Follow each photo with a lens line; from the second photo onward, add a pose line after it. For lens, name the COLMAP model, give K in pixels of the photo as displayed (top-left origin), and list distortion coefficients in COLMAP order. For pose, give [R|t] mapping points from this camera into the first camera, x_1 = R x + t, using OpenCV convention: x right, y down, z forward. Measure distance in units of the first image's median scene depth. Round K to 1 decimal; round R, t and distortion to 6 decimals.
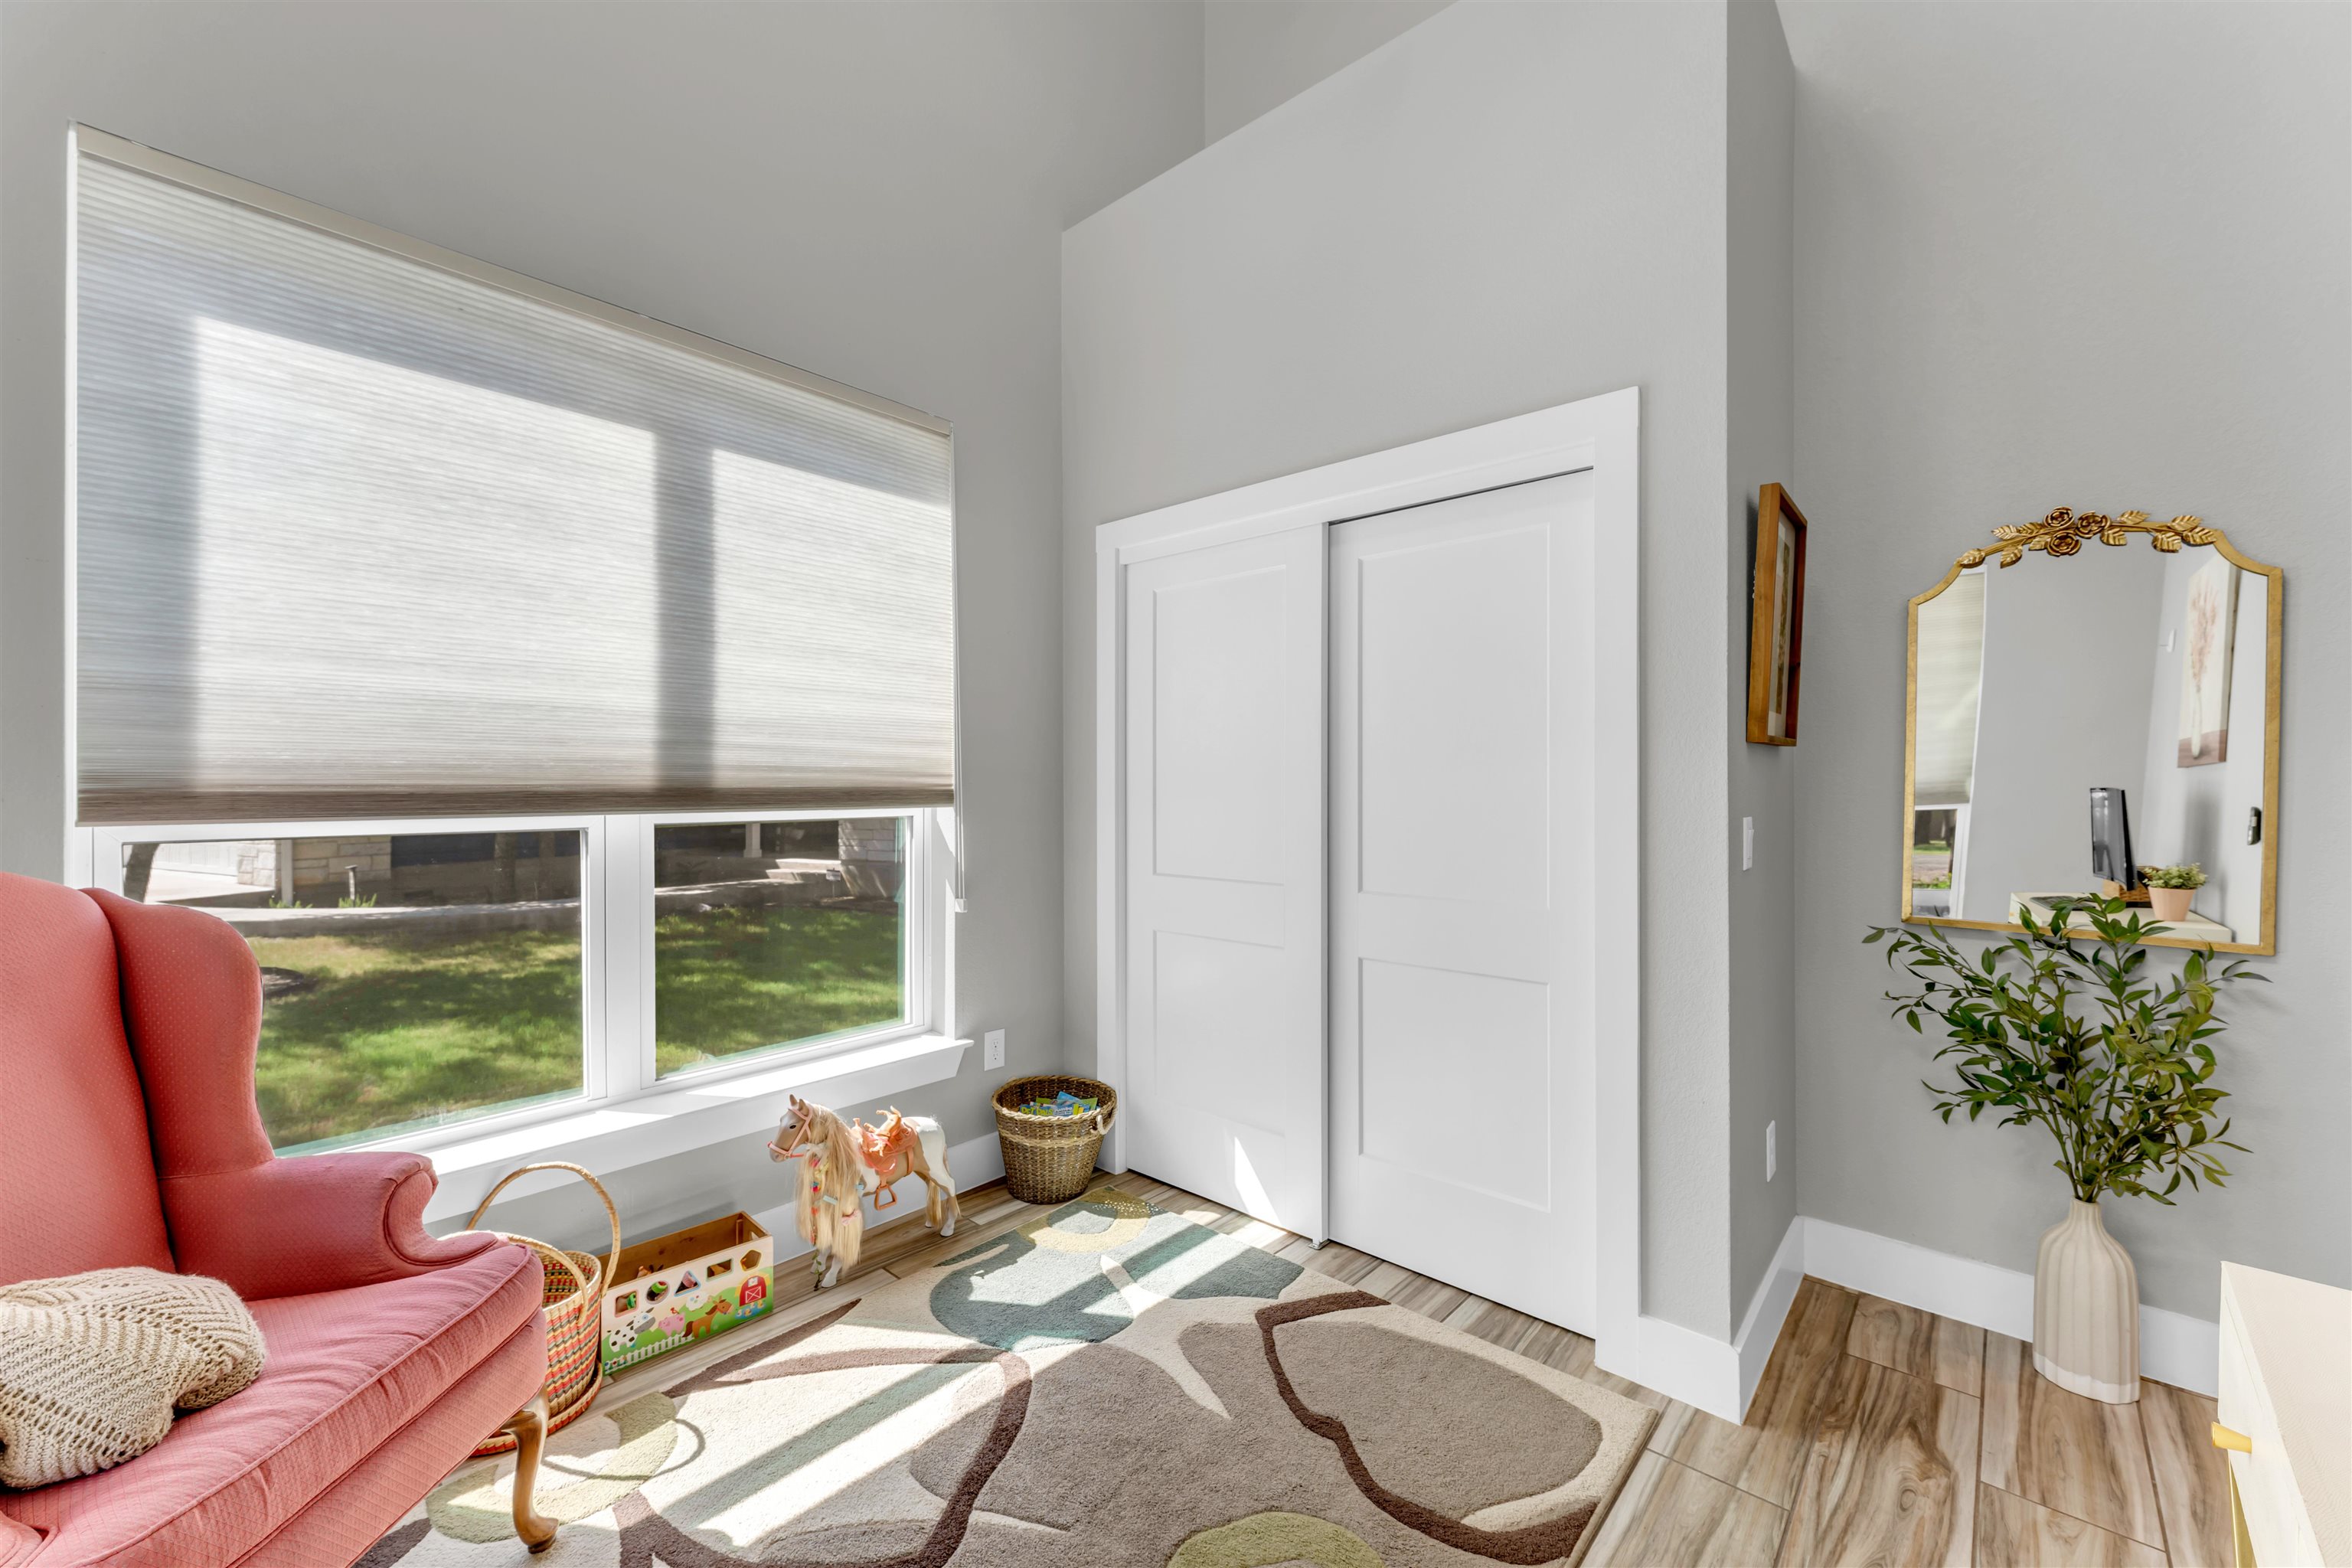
lens RADIAL K [[960.2, 0, 1173.5], [0, 960.2, 784.6], [0, 0, 1]] dist [0.000076, 0.000061]
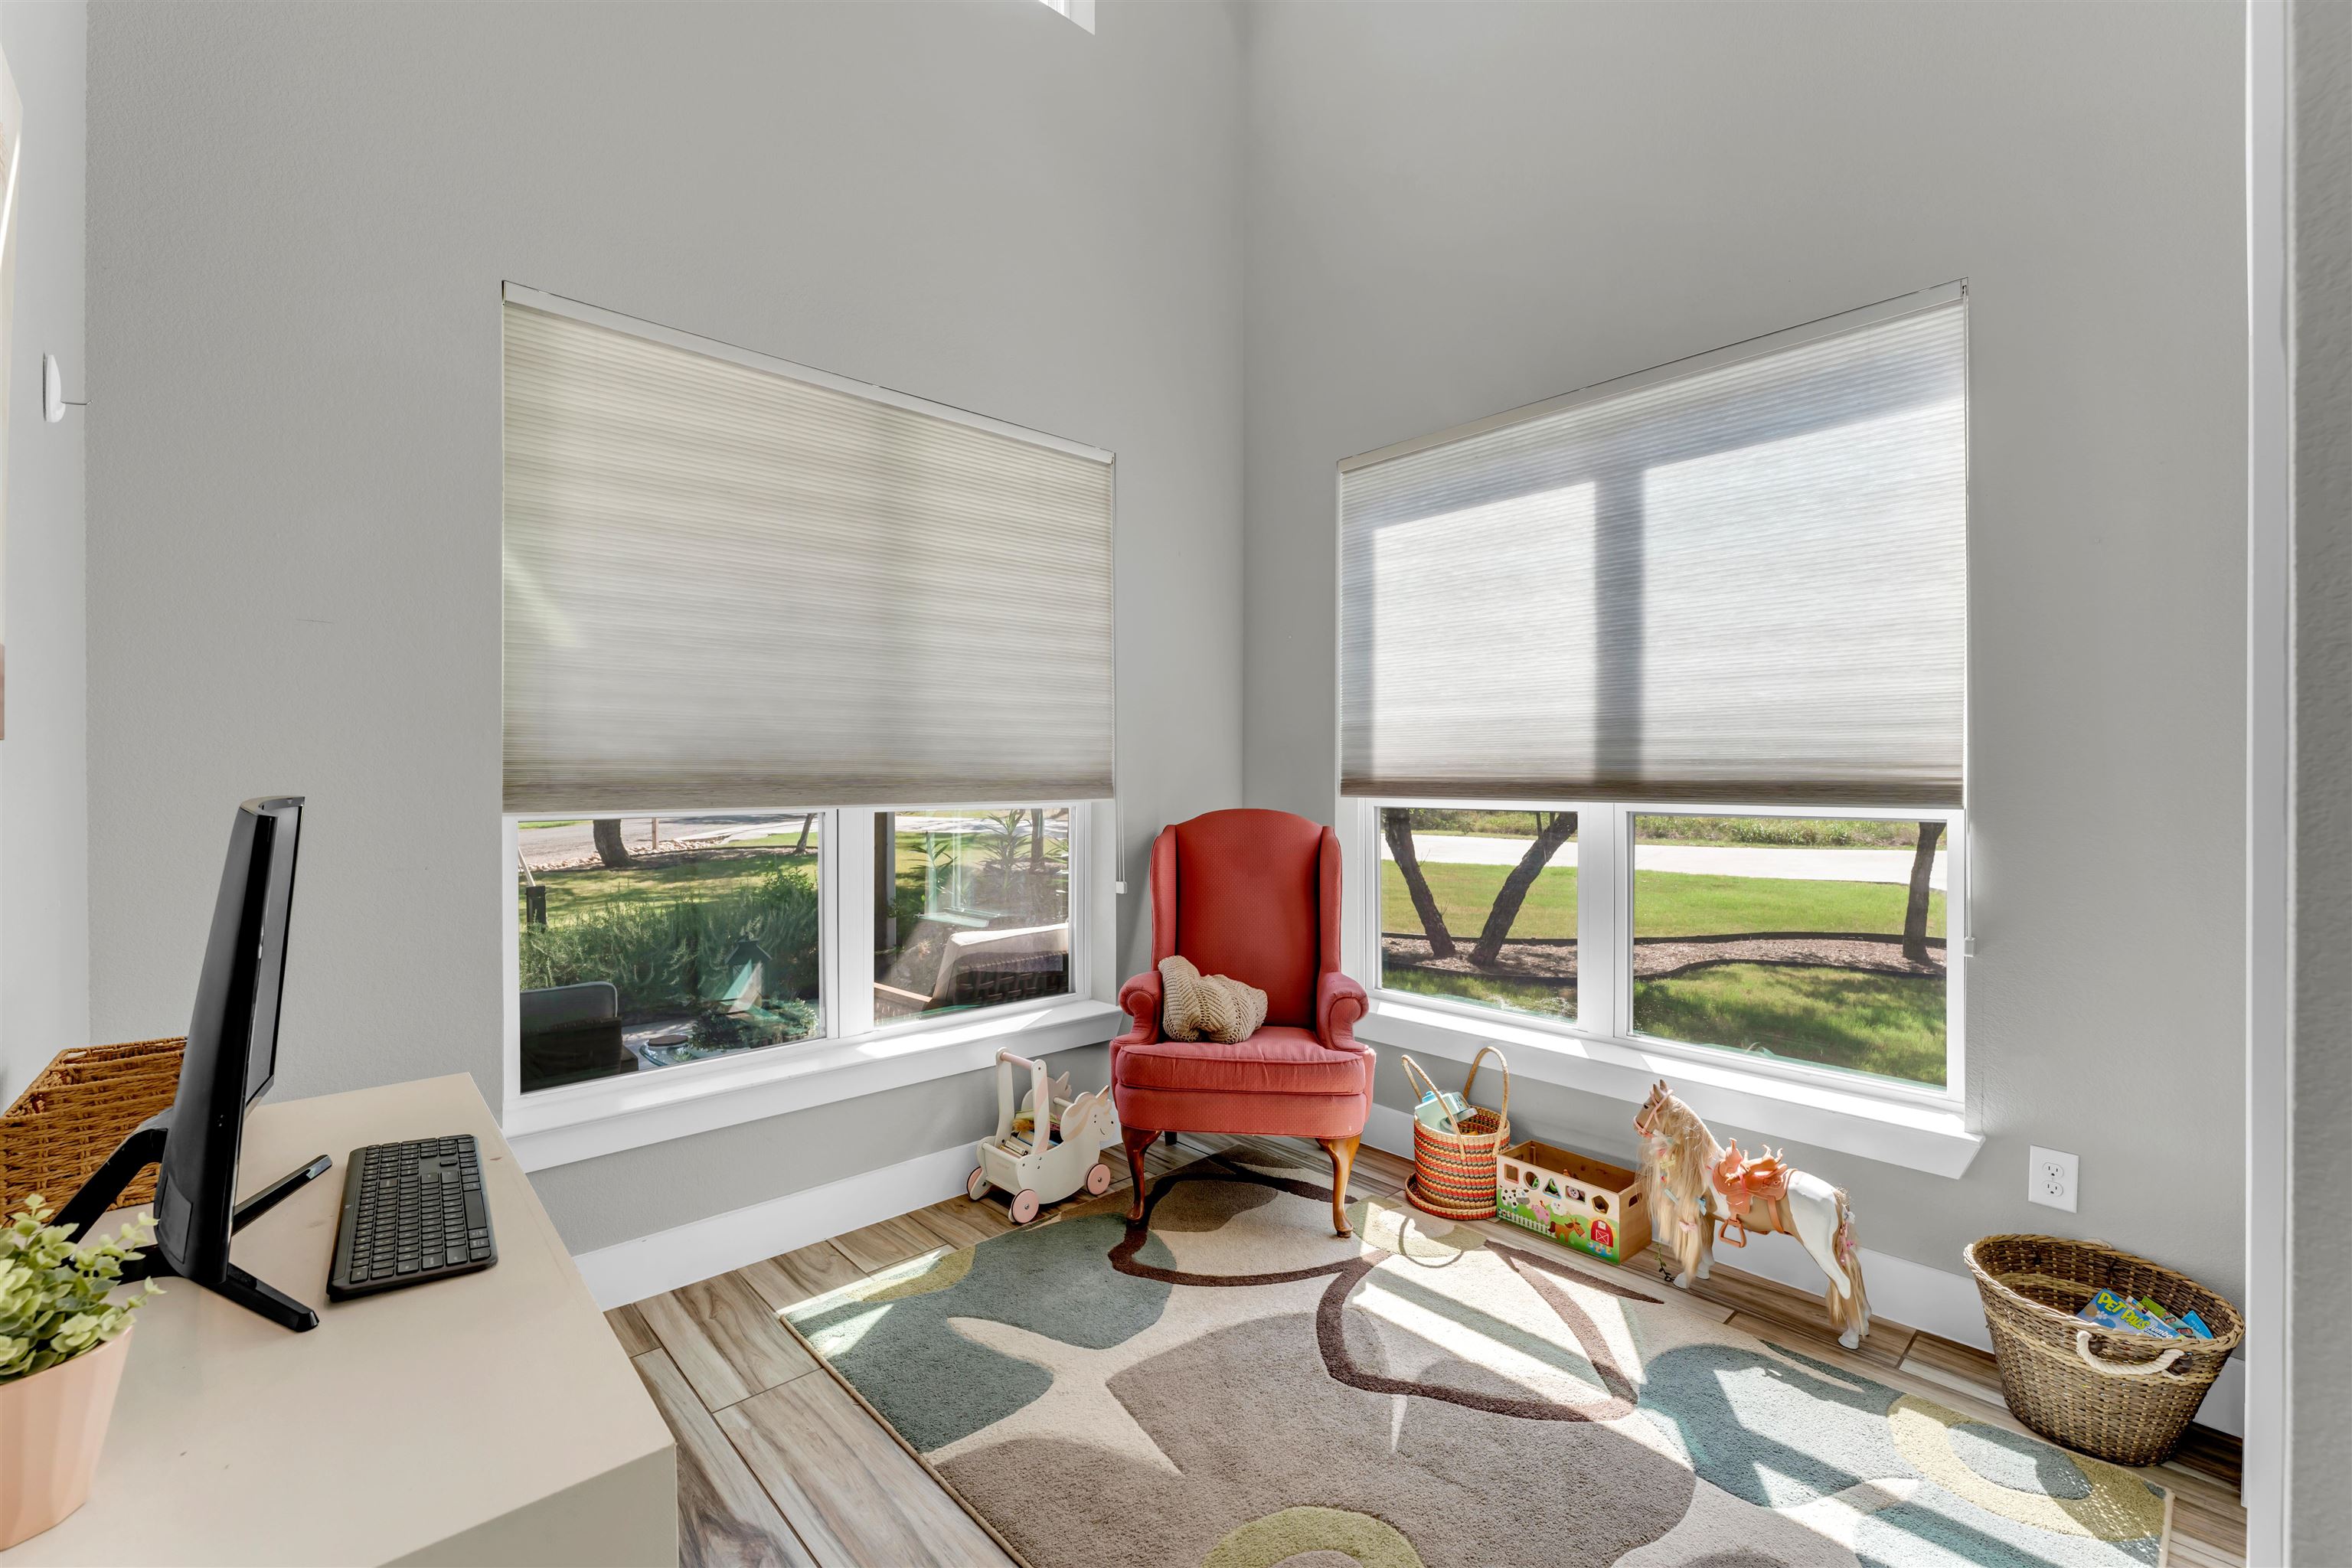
lens RADIAL K [[1033.5, 0, 1174.1], [0, 1033.5, 781.3], [0, 0, 1]] dist [-0.002781, 0.000541]
pose [[-0.128596, 0.006401, -0.991676, 0.789016], [-0.000902, 0.999978, 0.006571, -0.003100], [0.991697, 0.001740, -0.128587, 0.647300]]
